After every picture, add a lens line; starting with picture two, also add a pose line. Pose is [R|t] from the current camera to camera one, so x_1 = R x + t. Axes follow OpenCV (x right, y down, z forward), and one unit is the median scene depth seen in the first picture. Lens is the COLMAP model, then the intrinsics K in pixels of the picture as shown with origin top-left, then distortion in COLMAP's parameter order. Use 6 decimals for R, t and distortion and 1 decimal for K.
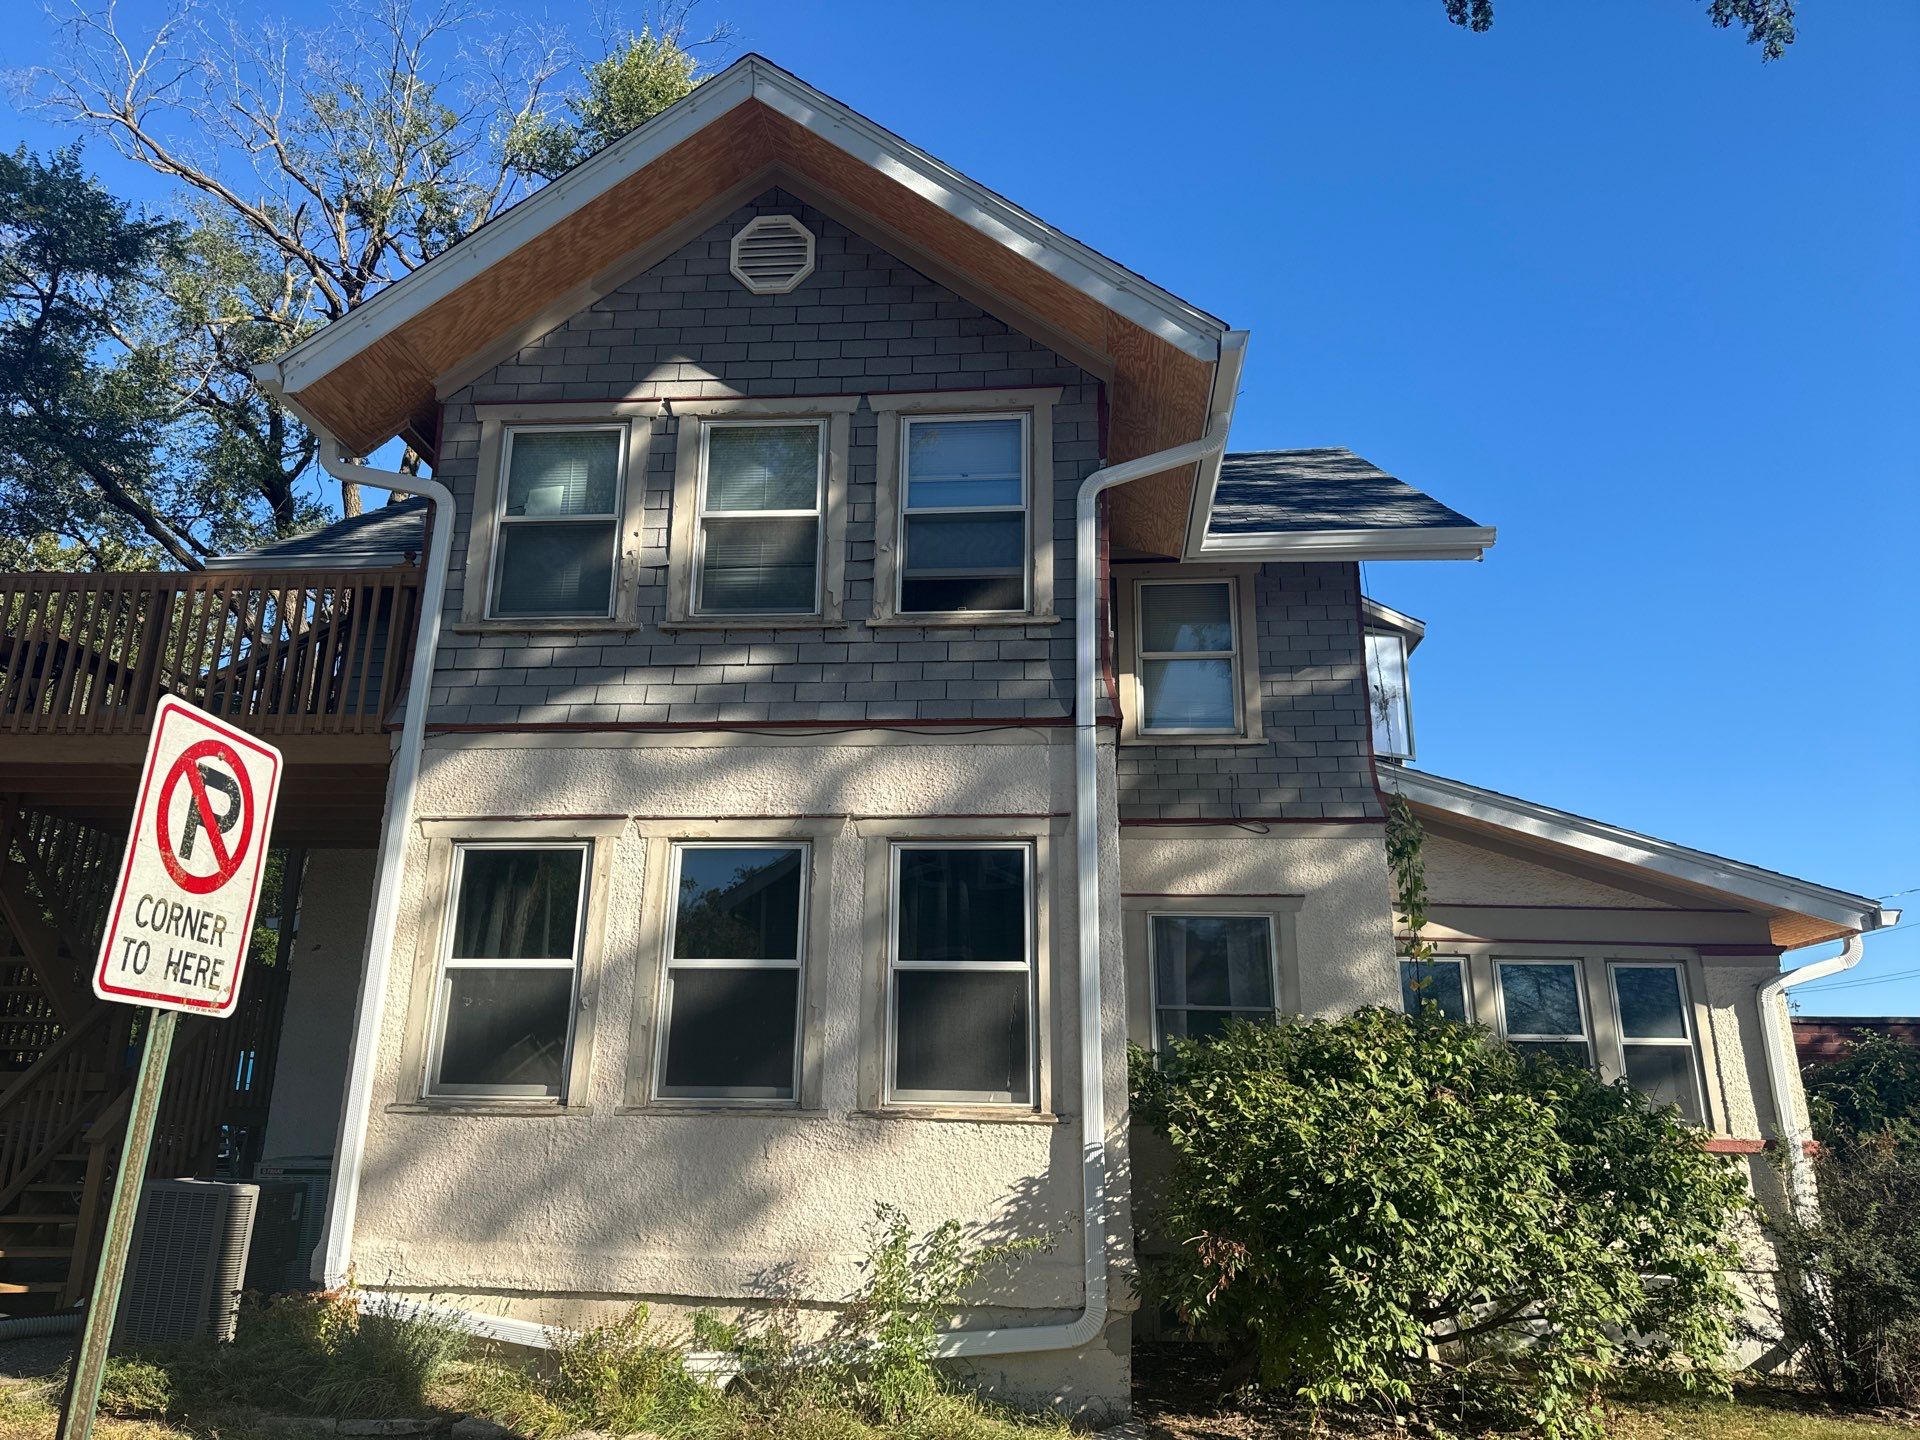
lens RADIAL K [[1338.7, 0, 953.7], [0, 1338.7, 705.7], [0, 0, 1]] dist [0.049742, -0.032432]
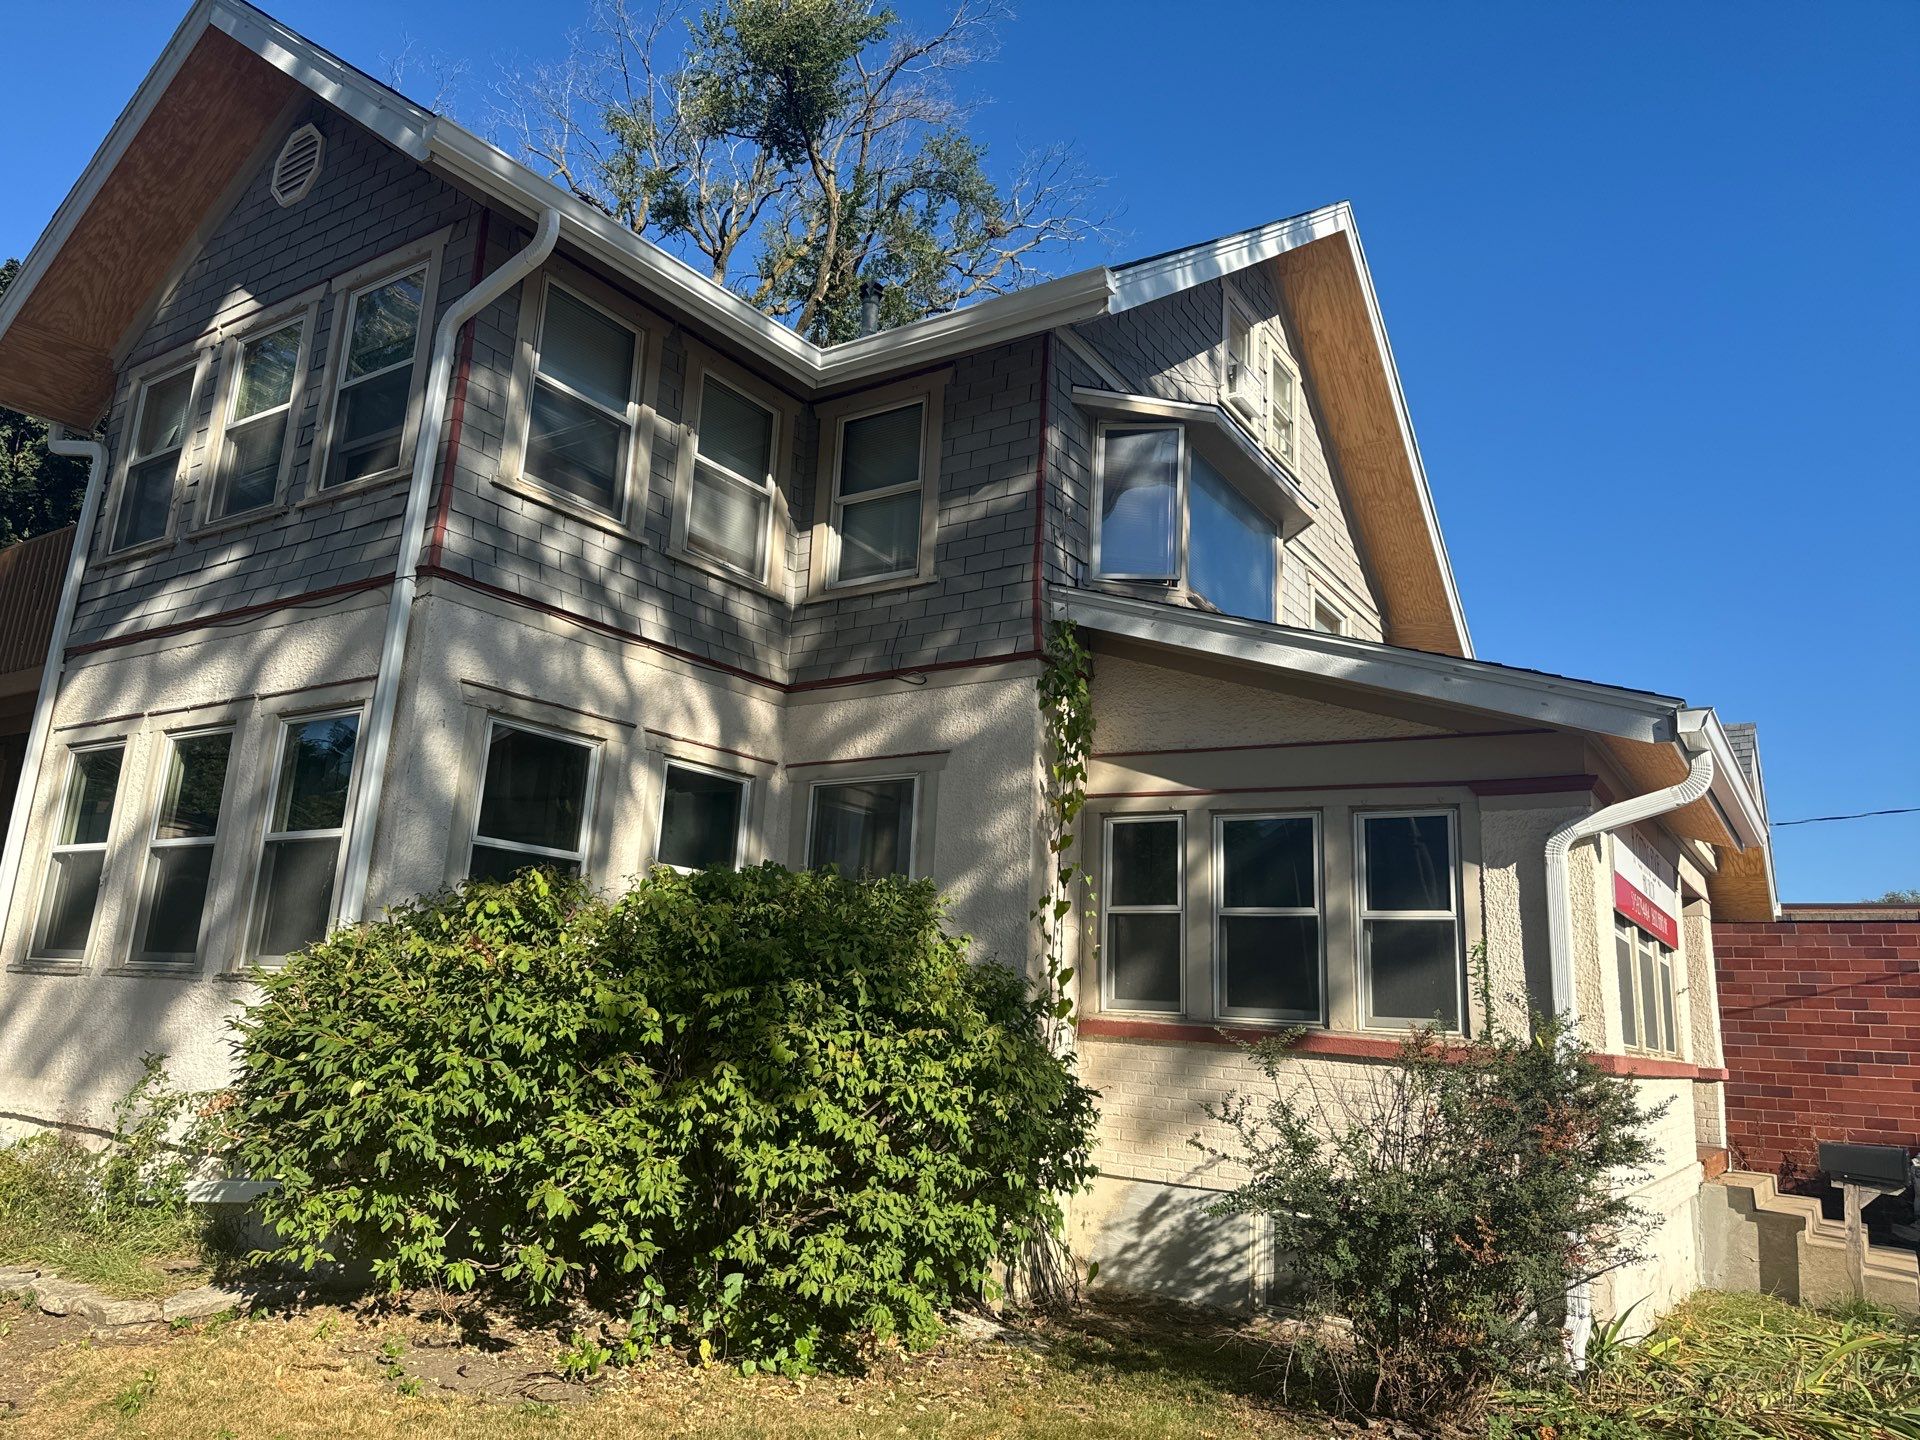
lens RADIAL K [[1338.7, 0, 954.8], [0, 1338.7, 723.2], [0, 0, 1]] dist [0.049742, -0.032432]
pose [[0.880479, -0.076911, -0.467805, 0.659867], [0.106325, 0.993652, 0.036755, 0.091581], [0.462009, -0.082101, 0.883067, 0.245439]]
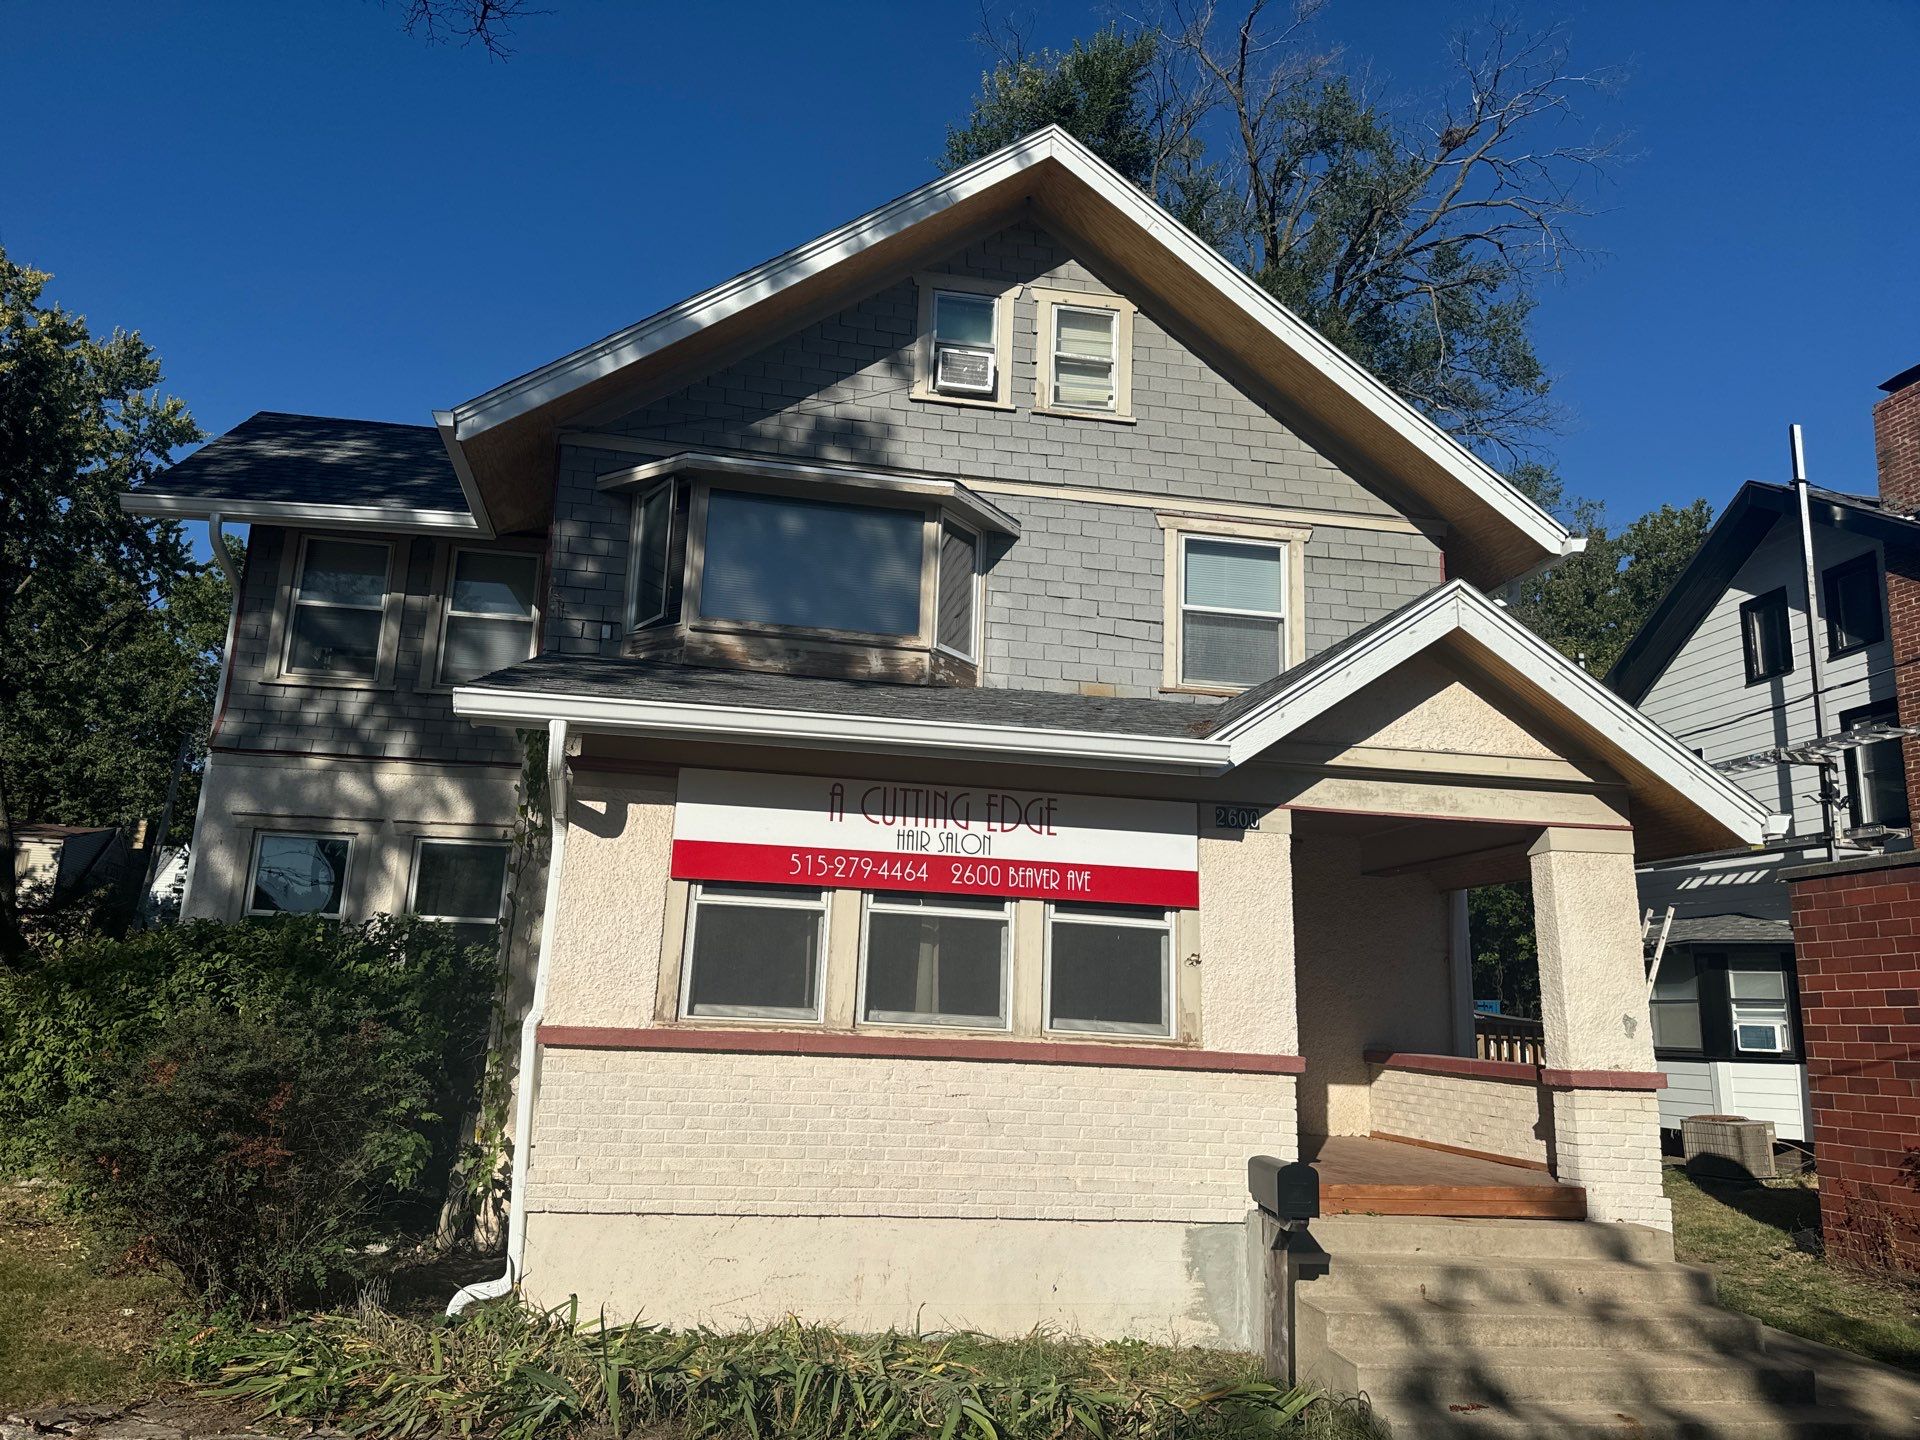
lens RADIAL K [[1338.7, 0, 956.2], [0, 1338.7, 716.8], [0, 0, 1]] dist [0.049742, -0.032432]
pose [[0.275647, -0.217633, -0.936298, 1.328823], [0.260699, 0.954453, -0.145103, 0.307222], [0.925232, -0.204095, 0.319829, 0.954930]]
